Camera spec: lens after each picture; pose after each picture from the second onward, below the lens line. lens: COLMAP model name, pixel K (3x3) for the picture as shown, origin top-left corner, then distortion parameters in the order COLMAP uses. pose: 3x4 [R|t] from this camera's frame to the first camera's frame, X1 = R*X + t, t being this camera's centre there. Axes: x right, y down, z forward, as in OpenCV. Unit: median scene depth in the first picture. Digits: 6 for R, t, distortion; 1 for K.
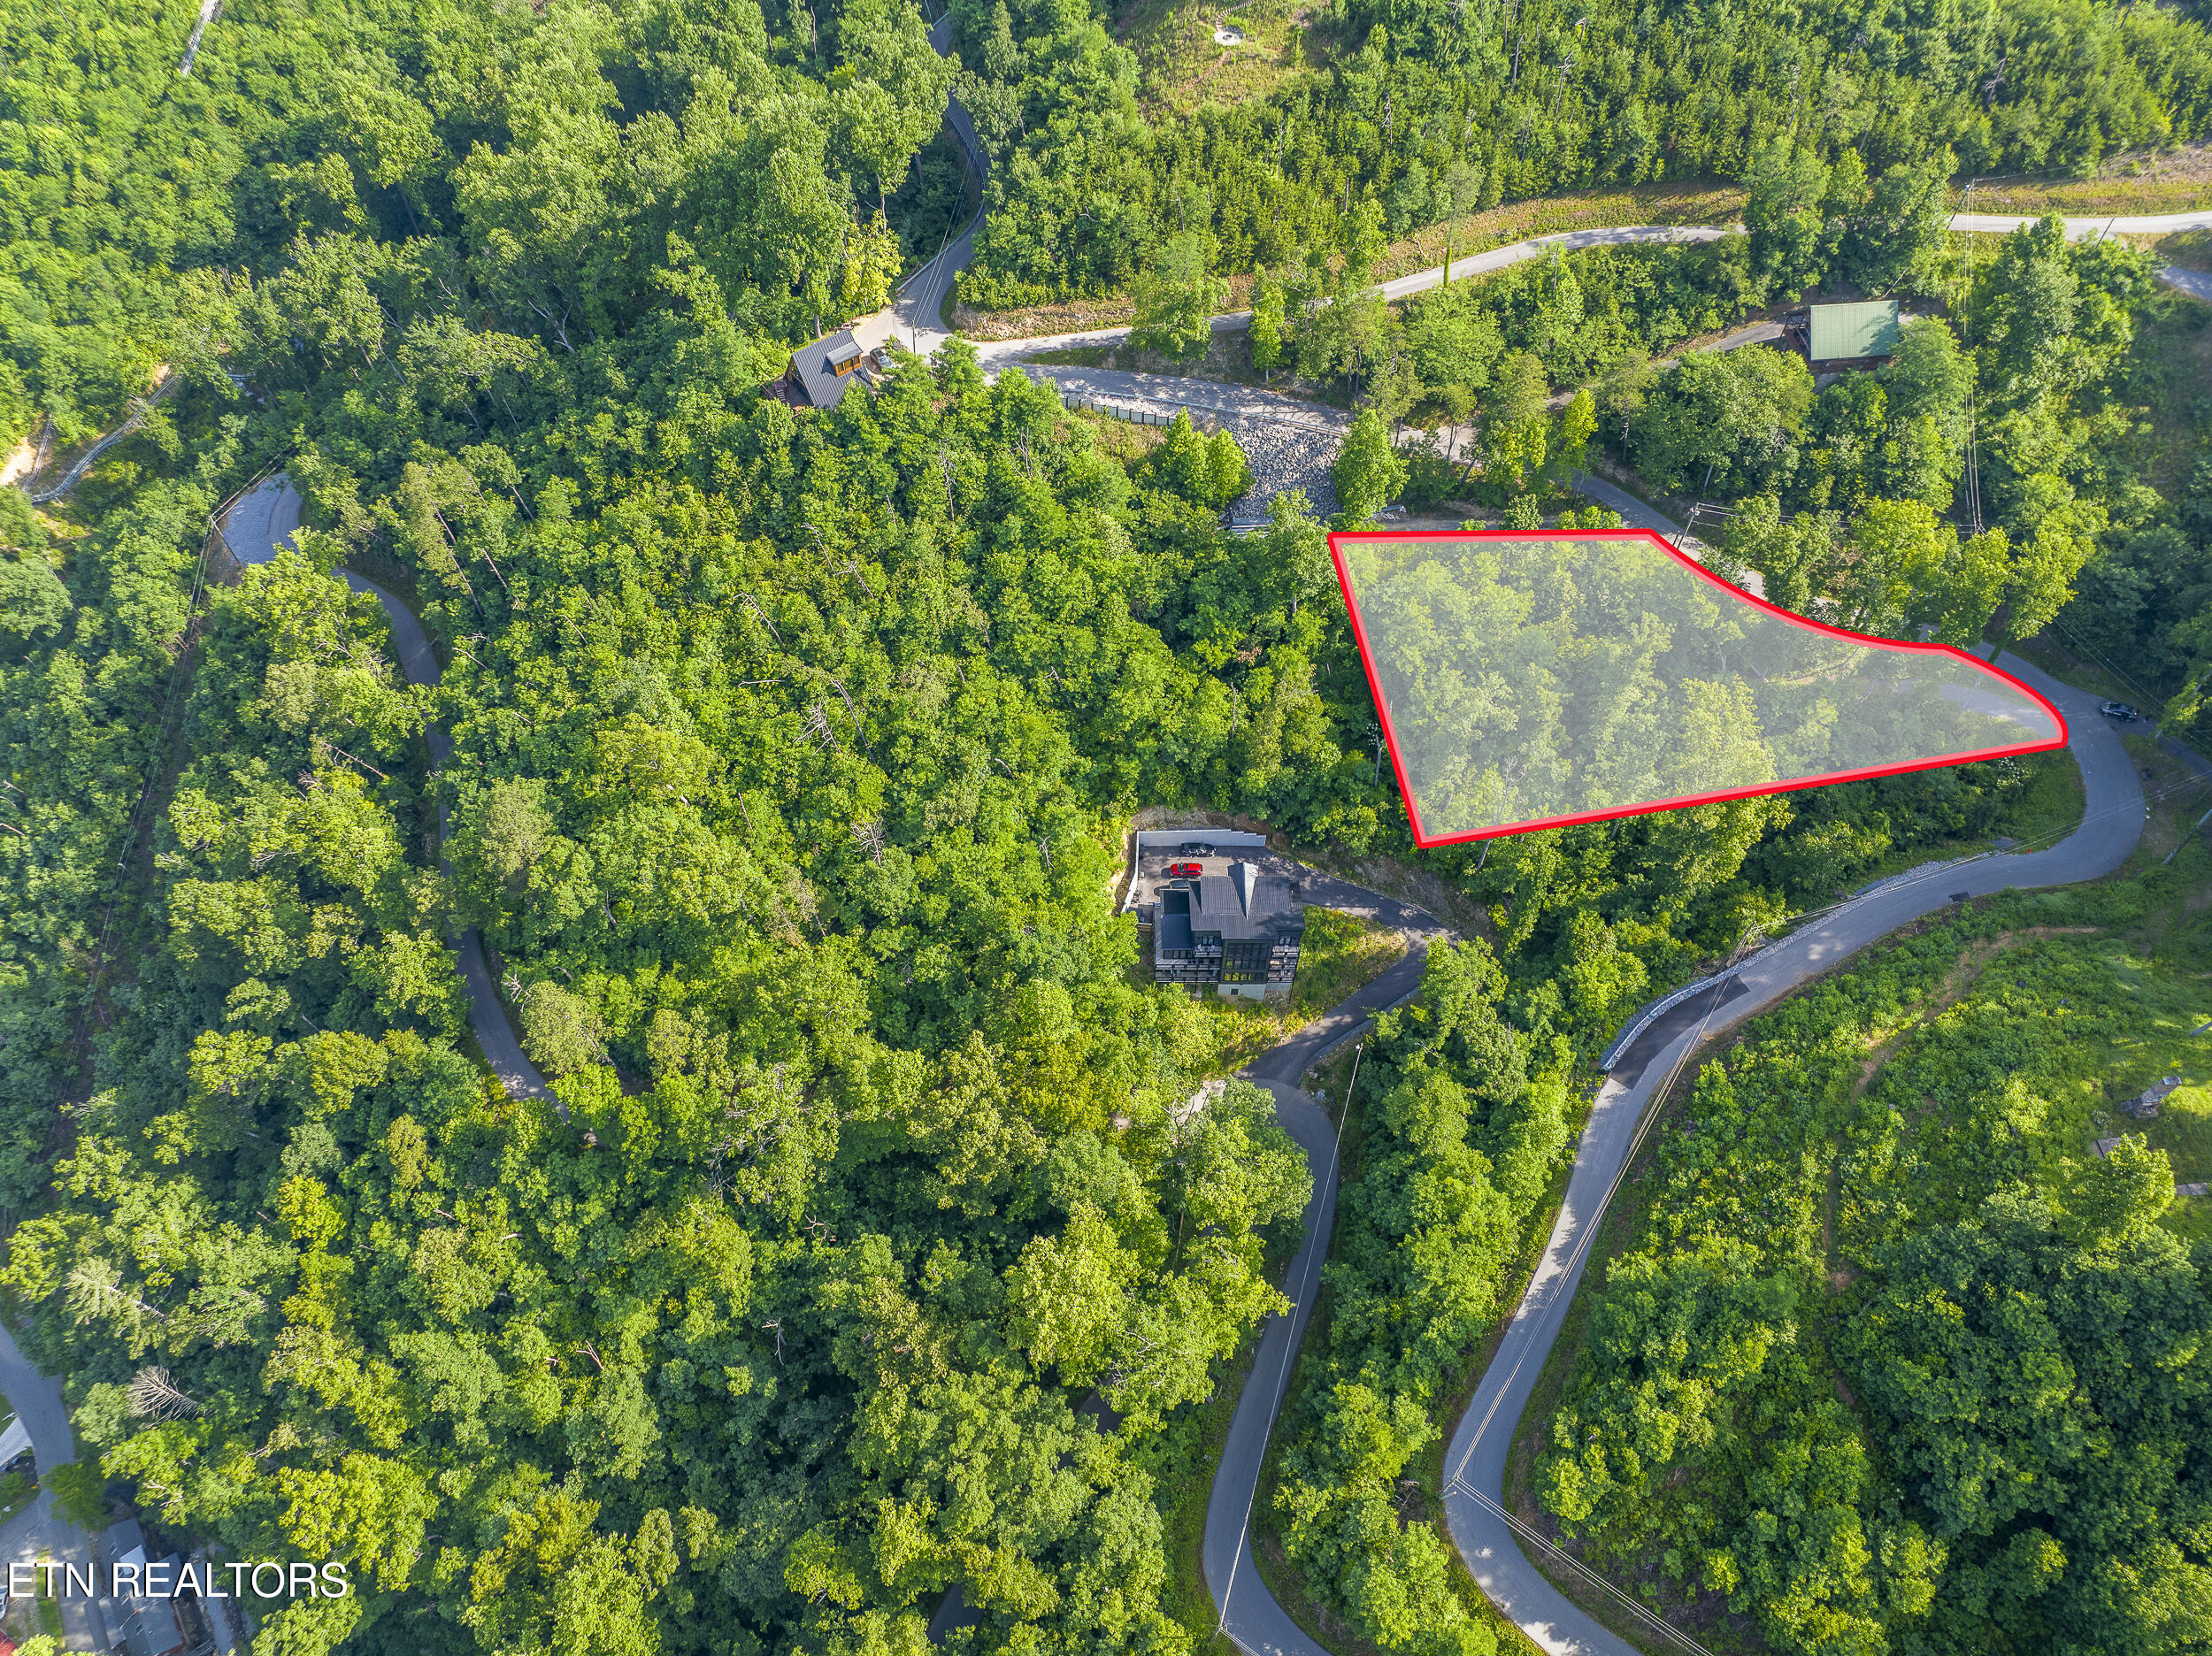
lens RADIAL K [[1561.5, 0, 1106.0], [0, 1561.5, 828.0], [0, 0, 1]] dist [-0.040158, 0.002284]
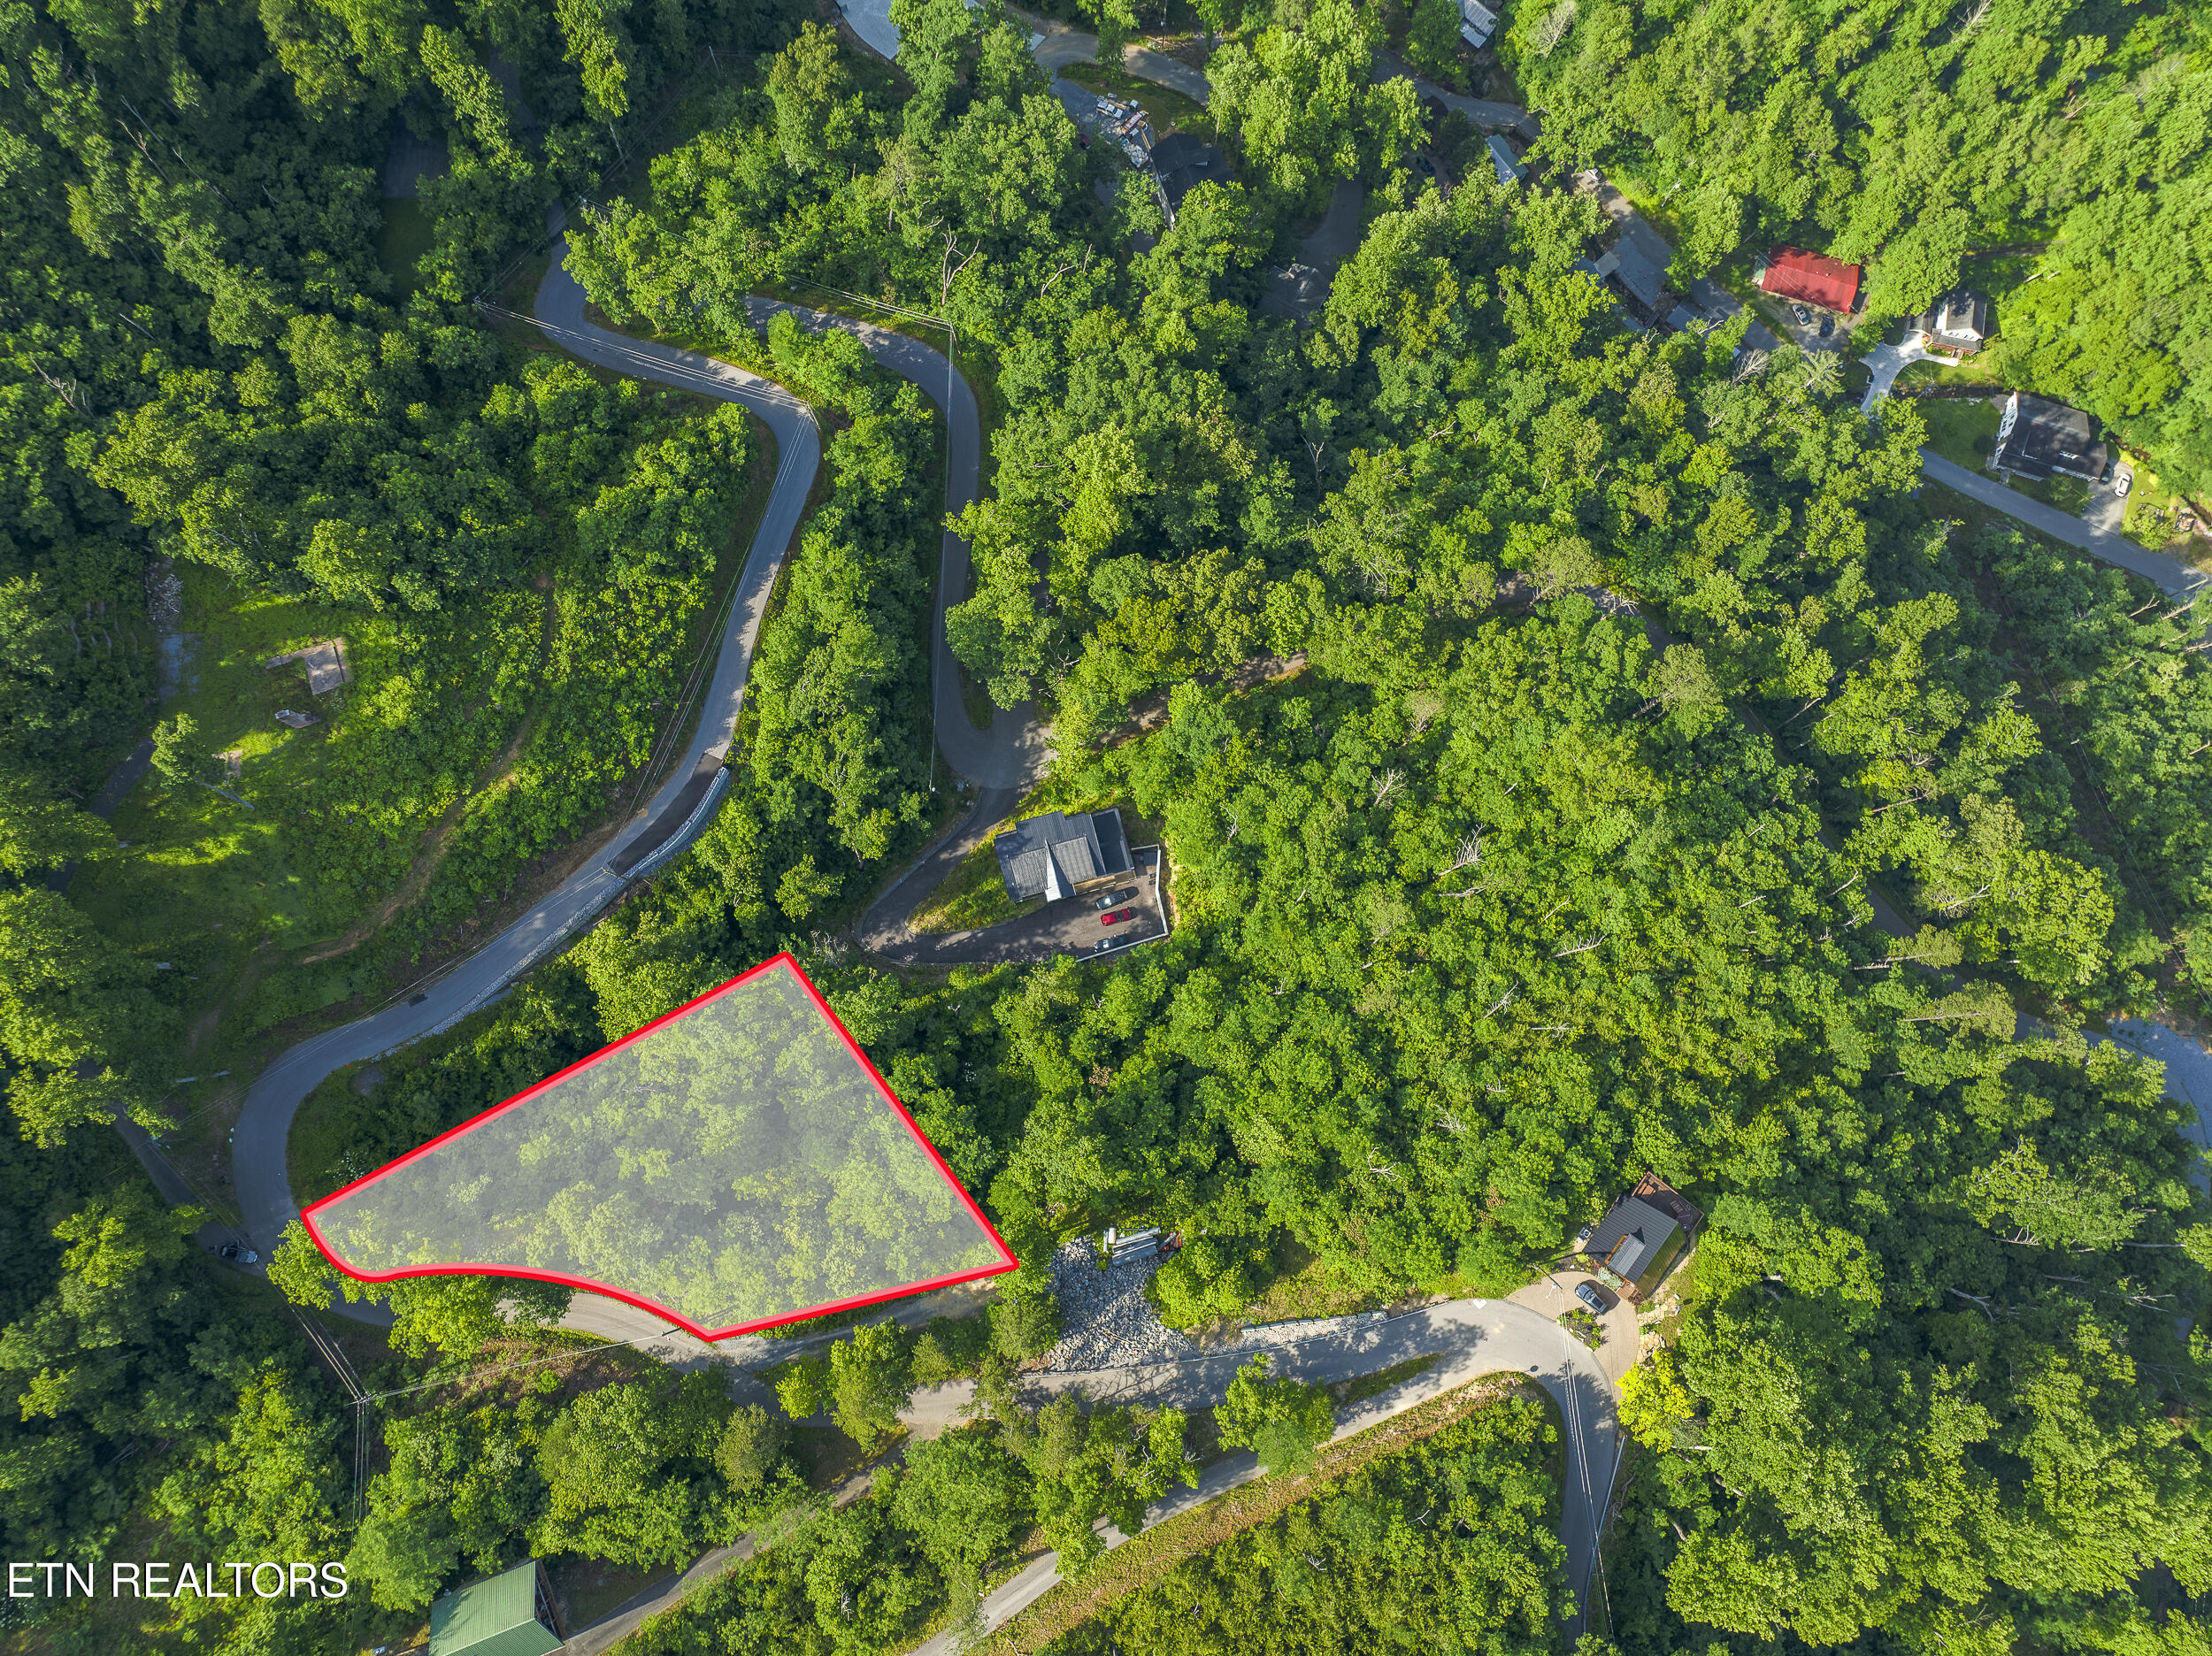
lens RADIAL K [[1527.1, 0, 1106.0], [0, 1527.1, 828.0], [0, 0, 1]] dist [-0.027612, -0.000503]
pose [[-0.964920, 0.258856, -0.043849, 0.090206], [-0.221498, -0.712967, 0.665295, -0.648470], [0.140953, 0.651669, 0.745292, 0.170815]]
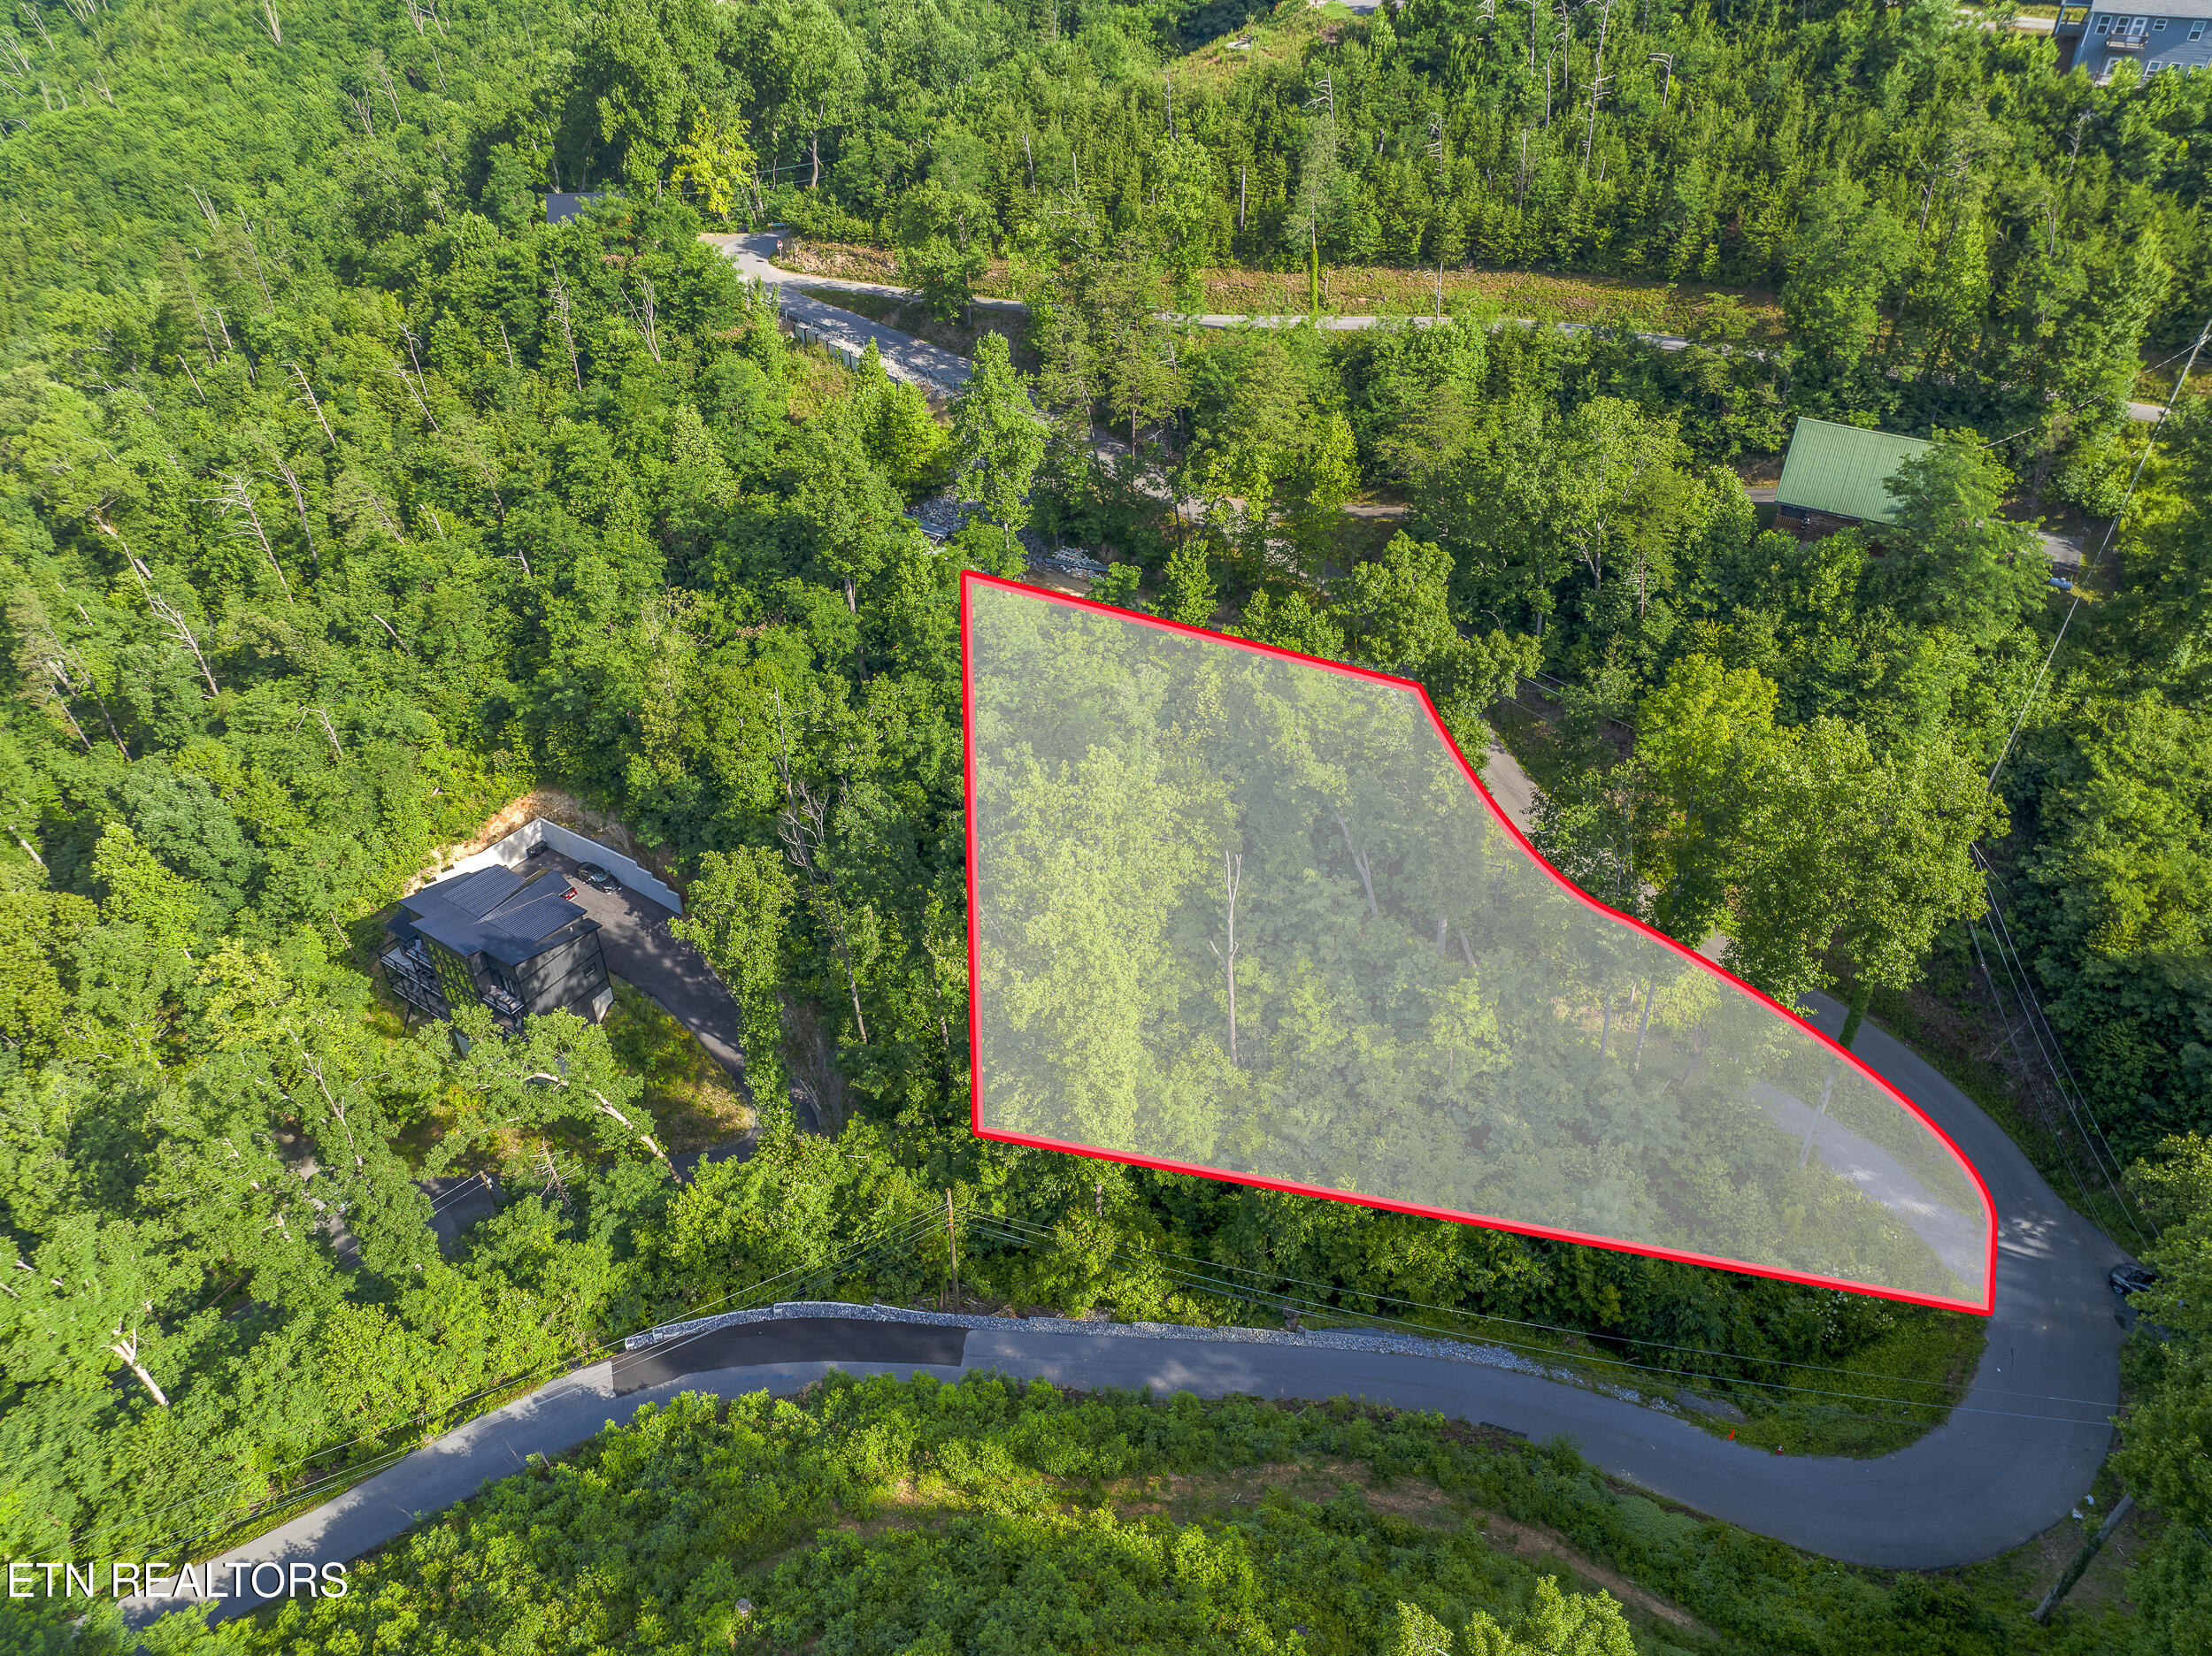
lens RADIAL K [[1561.5, 0, 1106.0], [0, 1561.5, 828.0], [0, 0, 1]] dist [-0.040158, 0.002284]
pose [[0.836378, 0.338230, -0.431362, 0.550775], [-0.456557, 0.865348, -0.206711, 0.035206], [0.303362, 0.369830, 0.878178, 0.474488]]
